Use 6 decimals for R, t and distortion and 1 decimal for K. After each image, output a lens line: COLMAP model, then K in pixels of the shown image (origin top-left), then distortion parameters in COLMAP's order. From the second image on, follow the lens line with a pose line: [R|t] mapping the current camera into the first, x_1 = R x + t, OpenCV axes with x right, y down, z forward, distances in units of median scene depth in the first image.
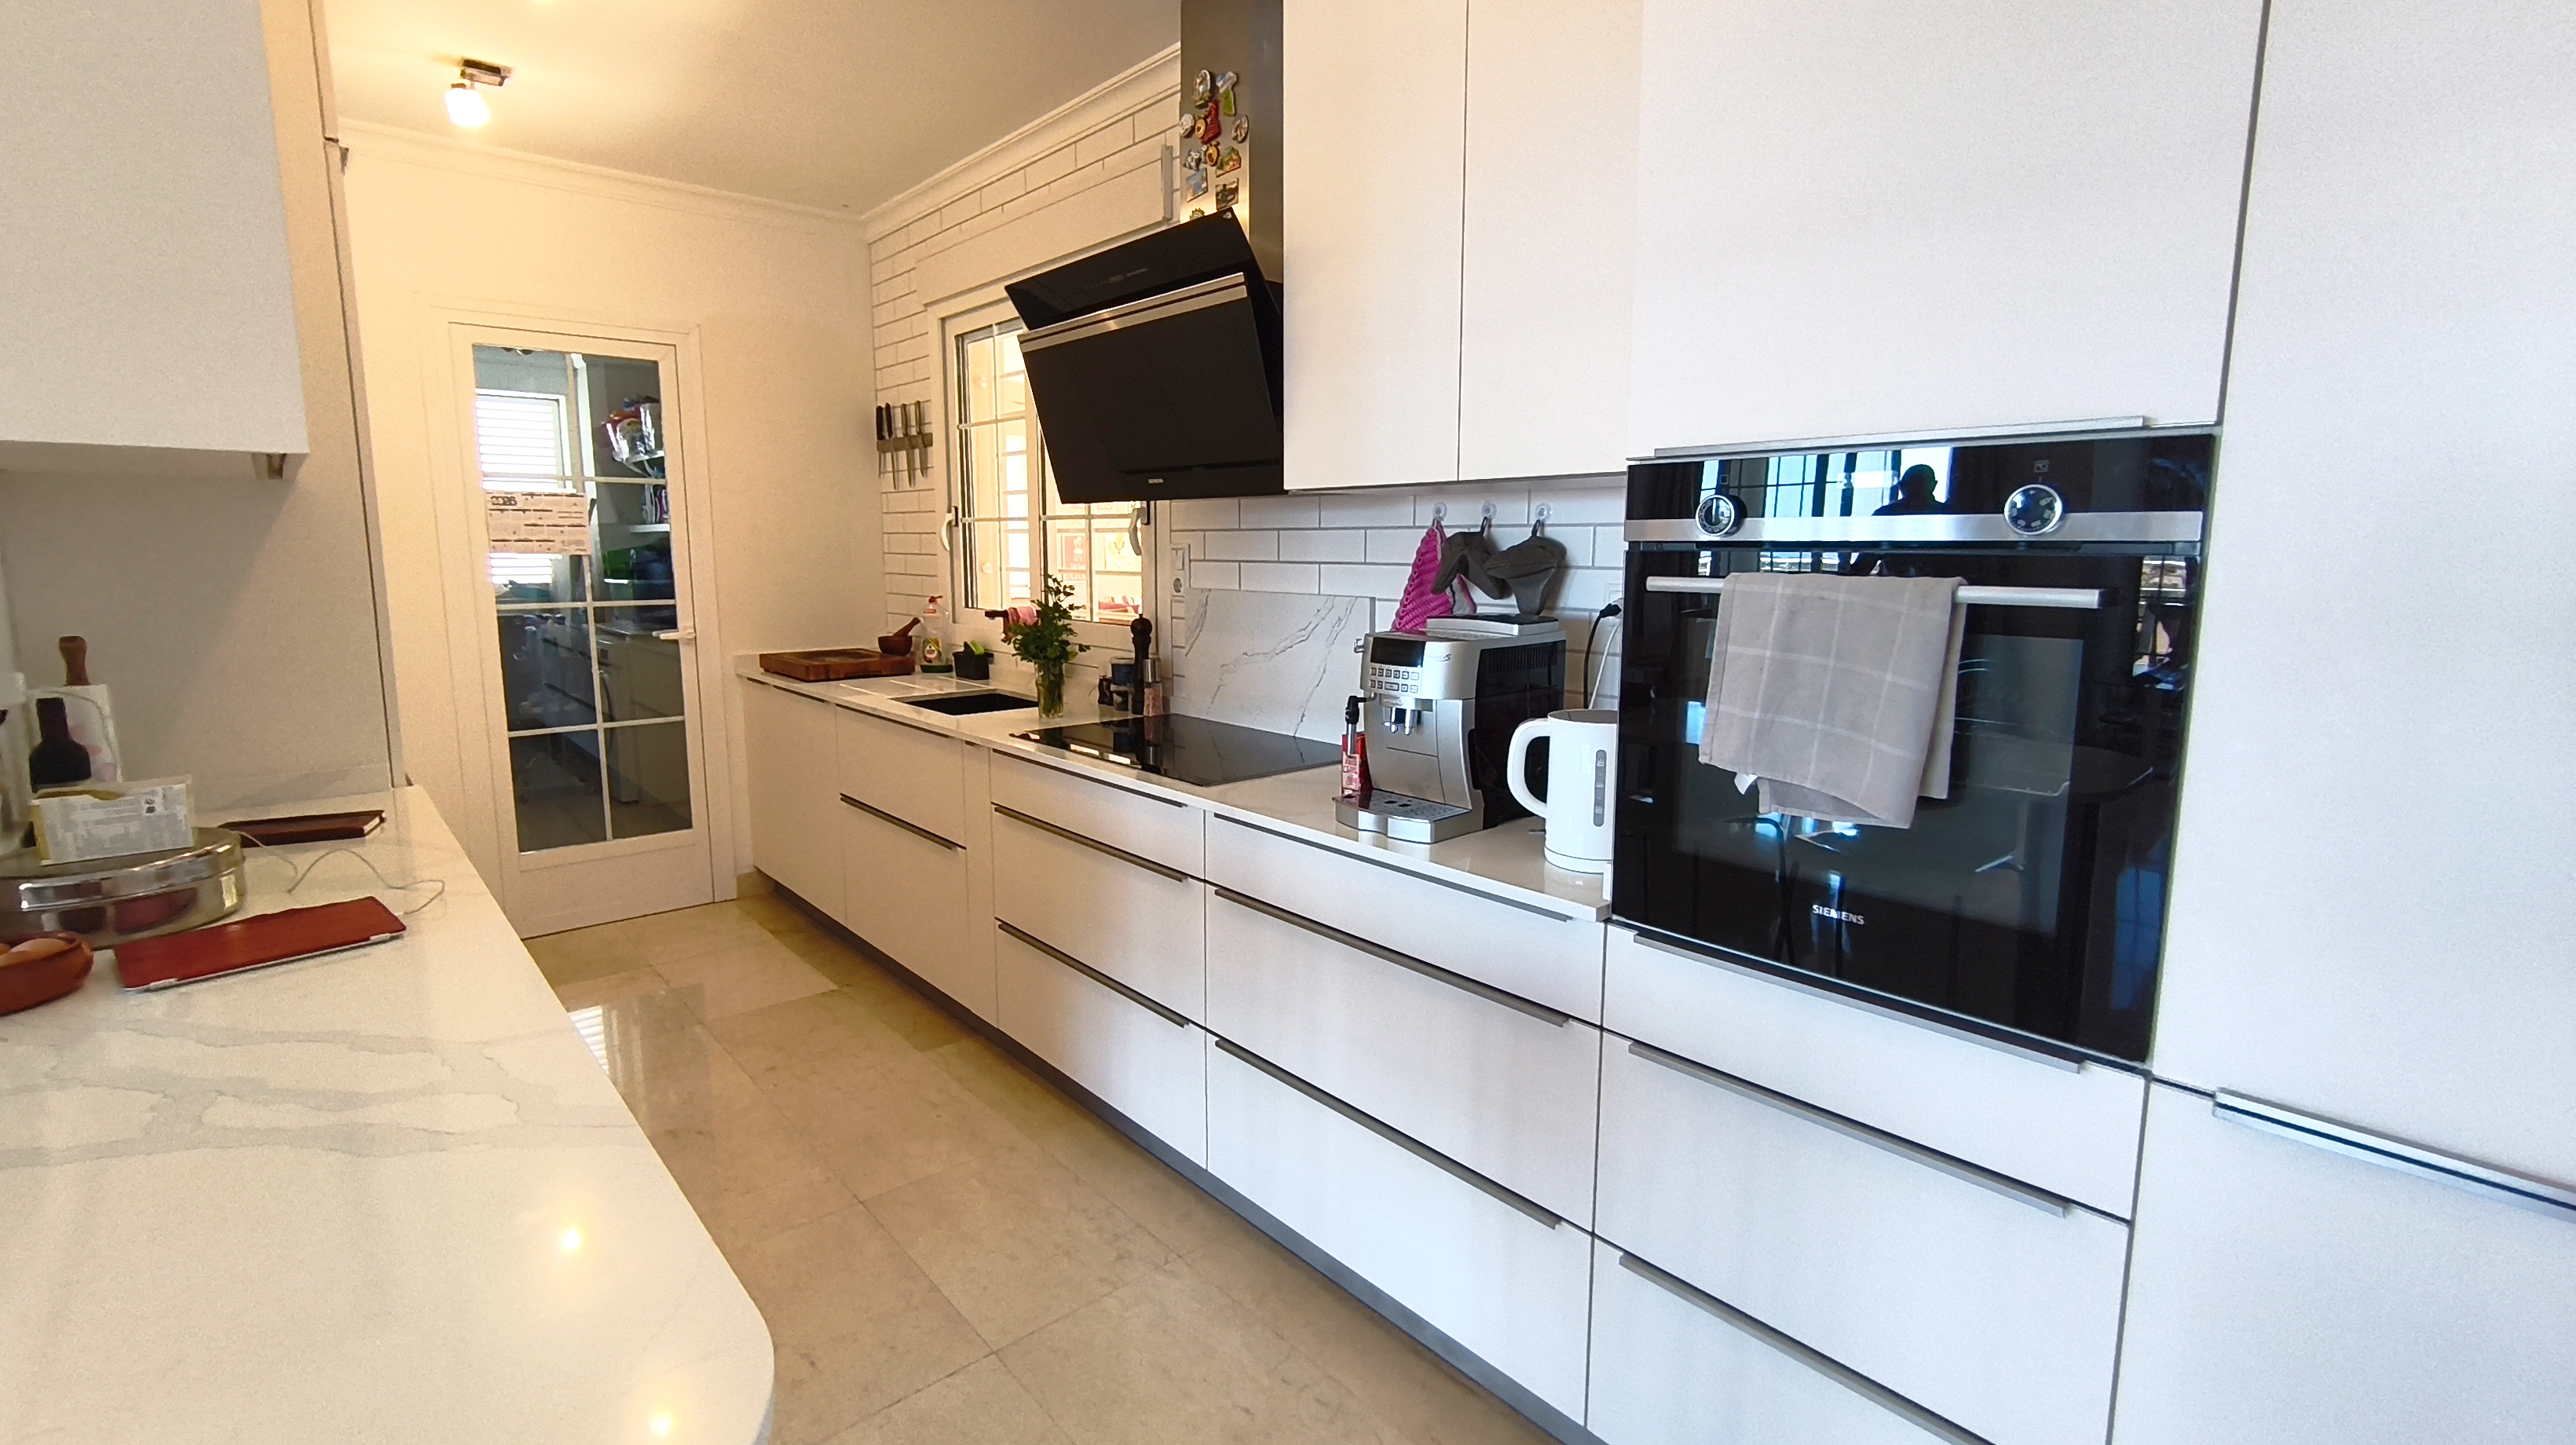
lens RADIAL K [[1132.7, 0, 1280.5], [0, 1132.7, 701.9], [0, 0, 1]] dist [-0.001113, -0.000339]
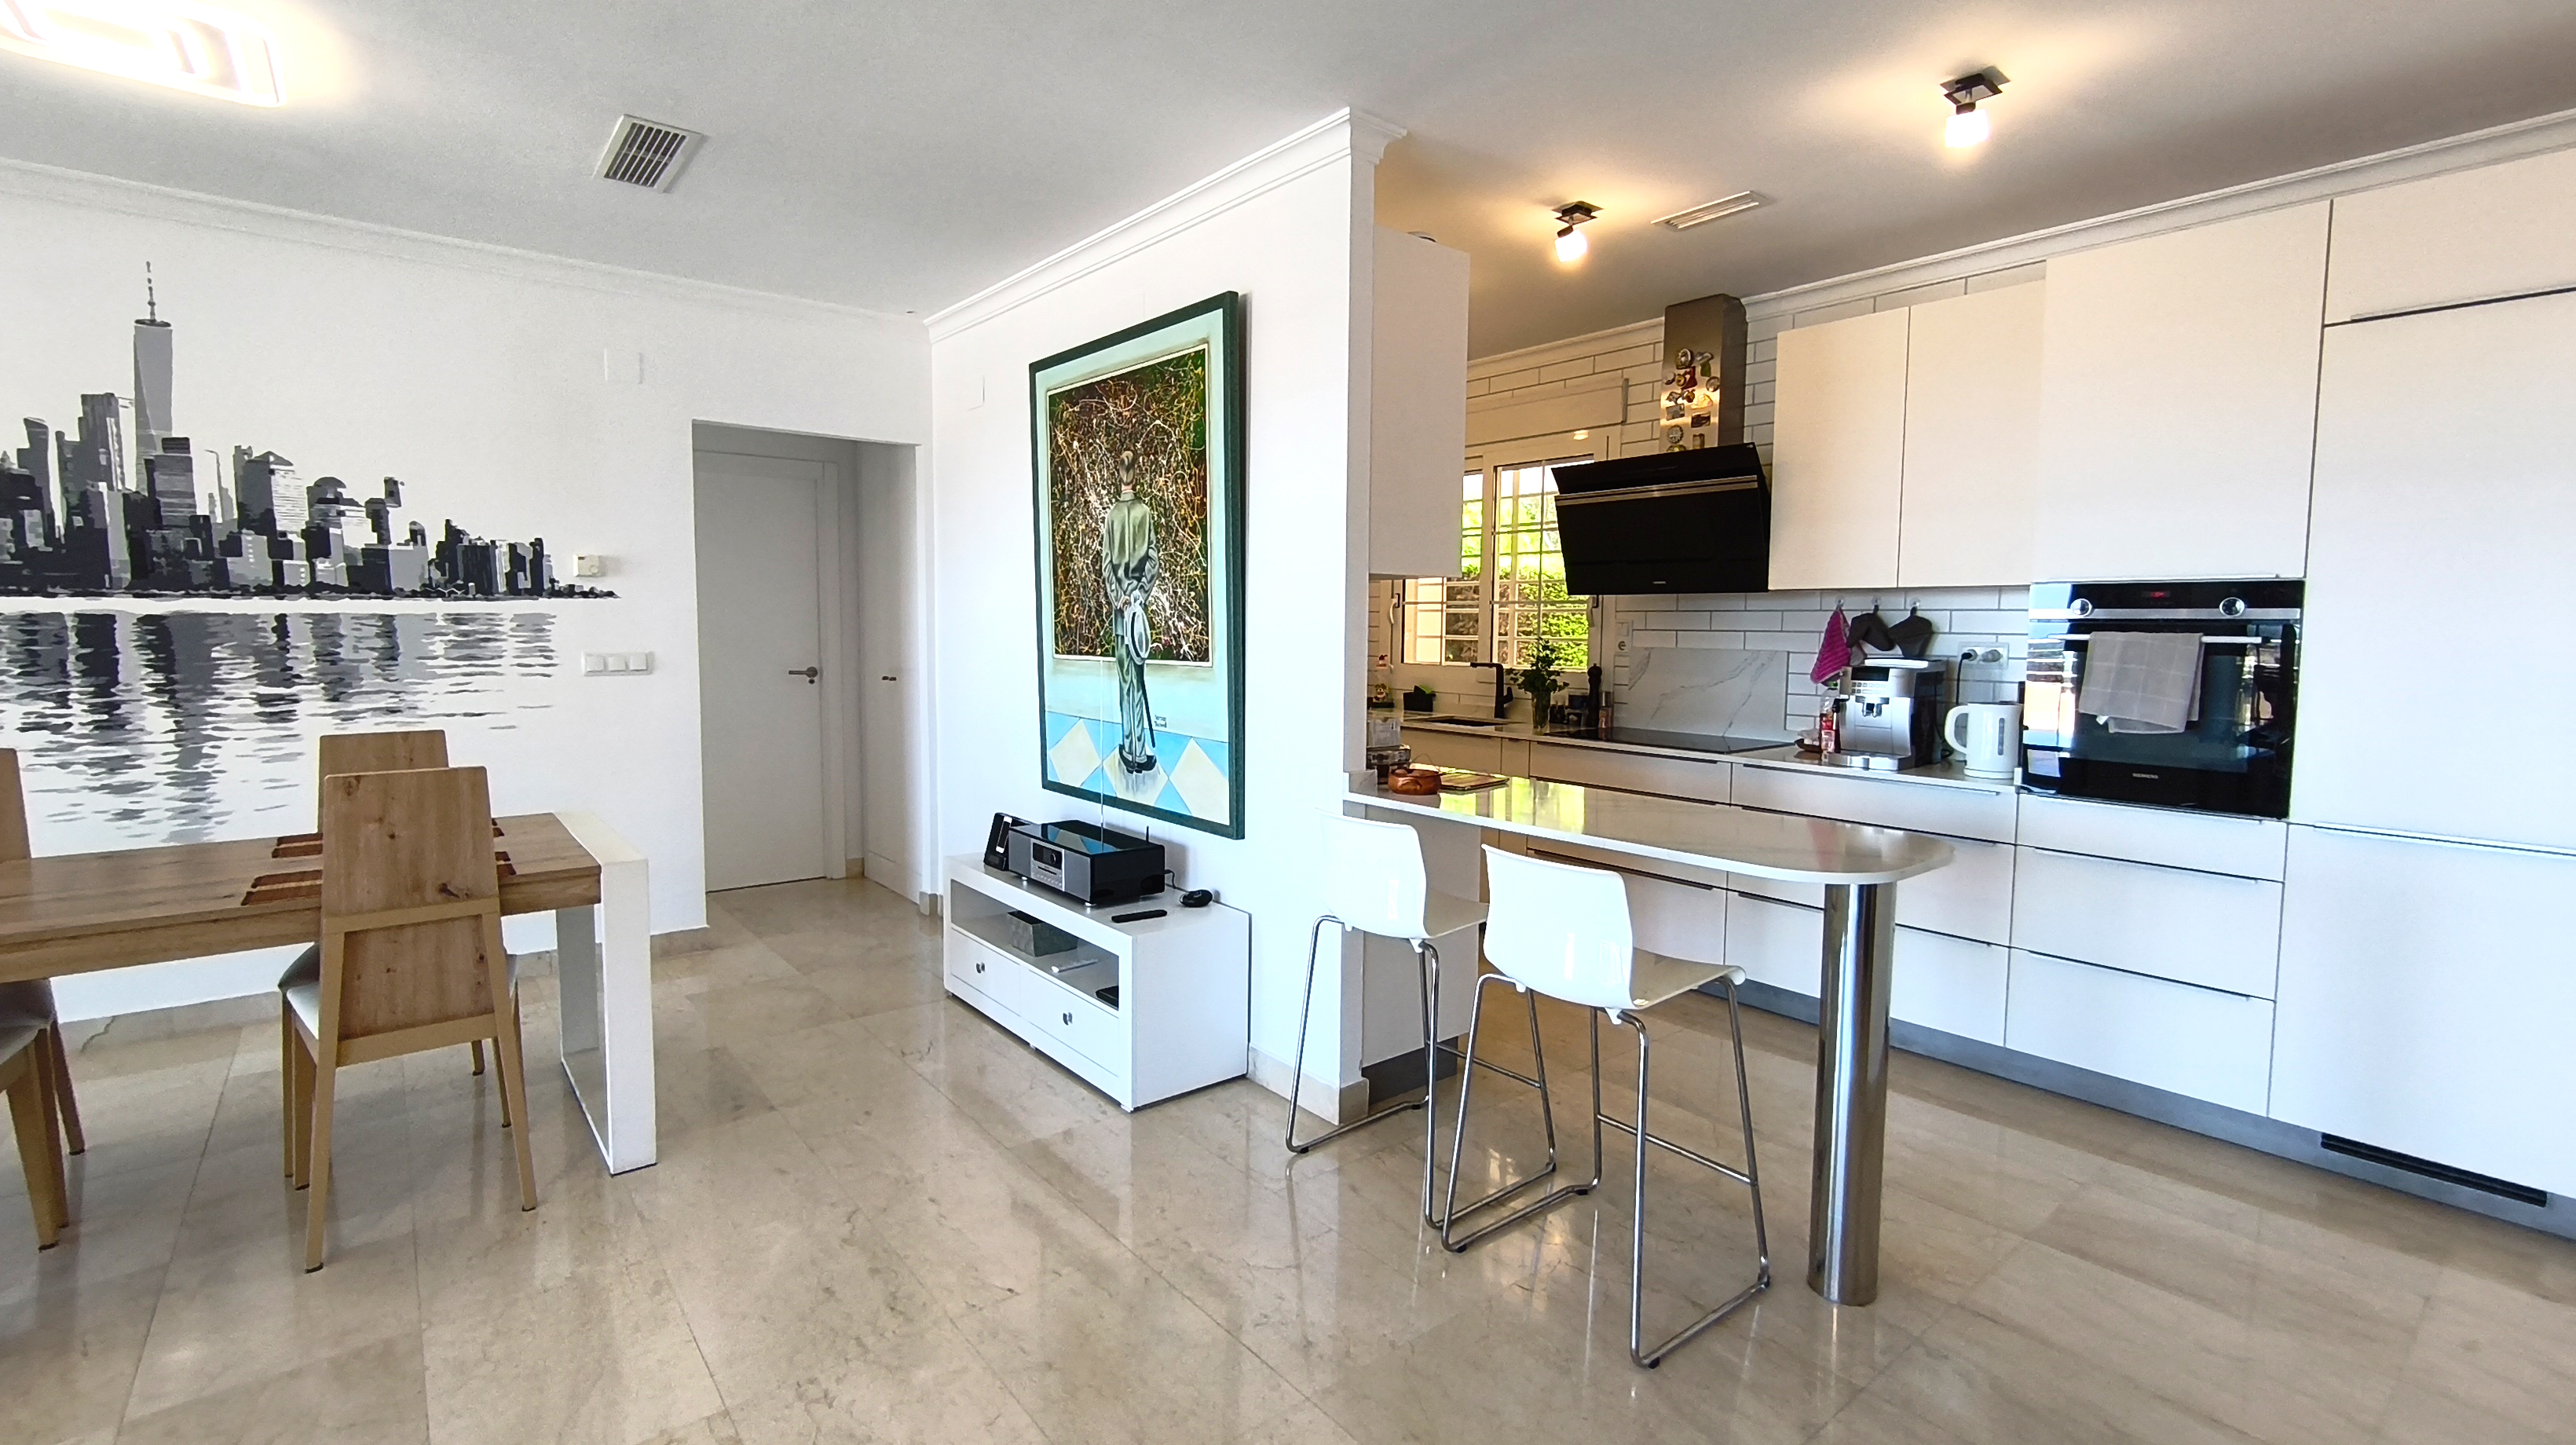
lens RADIAL K [[1144.9, 0, 1279.5], [0, 1144.9, 711.2], [0, 0, 1]] dist [0.002675, 0.000406]
pose [[0.998976, 0.010609, -0.043981, -0.867967], [-0.013272, 0.998067, -0.060719, 0.160030], [0.043252, 0.061241, 0.997185, -1.056483]]
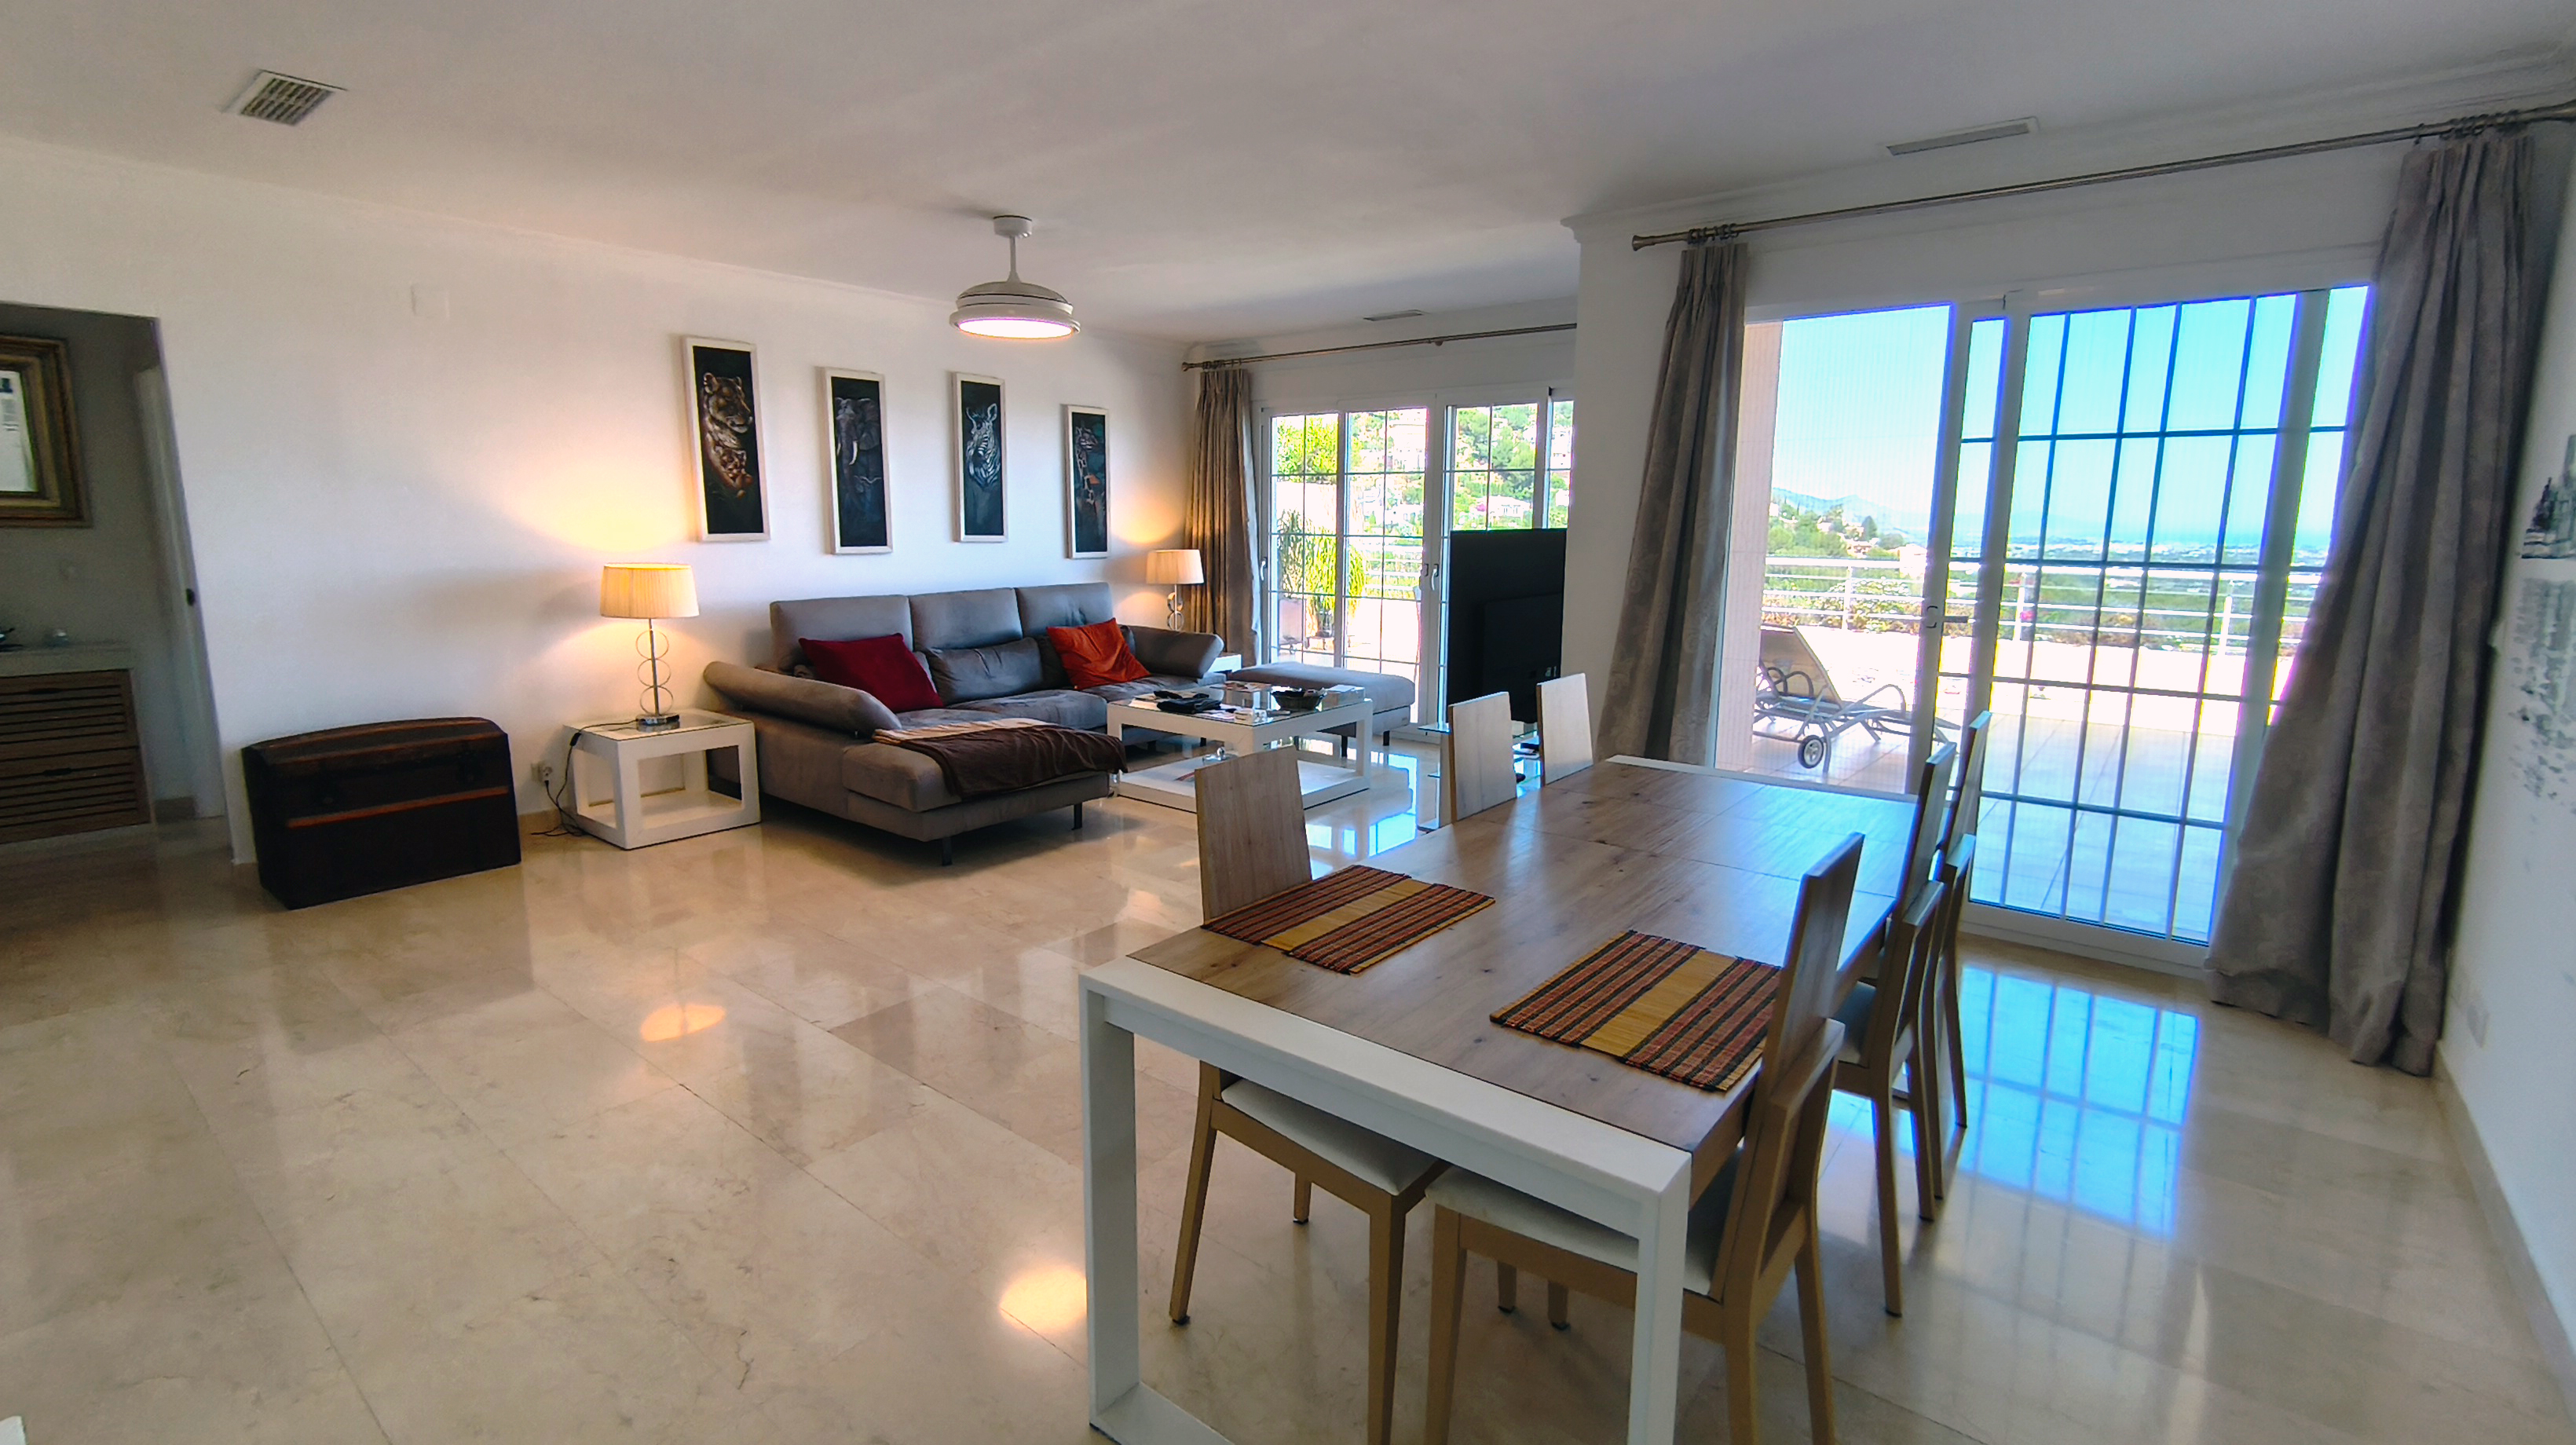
lens RADIAL K [[1154.3, 0, 1284.8], [0, 1154.3, 689.0], [0, 0, 1]] dist [-0.003220, -0.000242]
pose [[-0.986758, 0.017193, -0.161284, -1.814571], [-0.030417, 0.957111, 0.288121, -0.244150], [0.159321, 0.289211, -0.943914, 1.350999]]
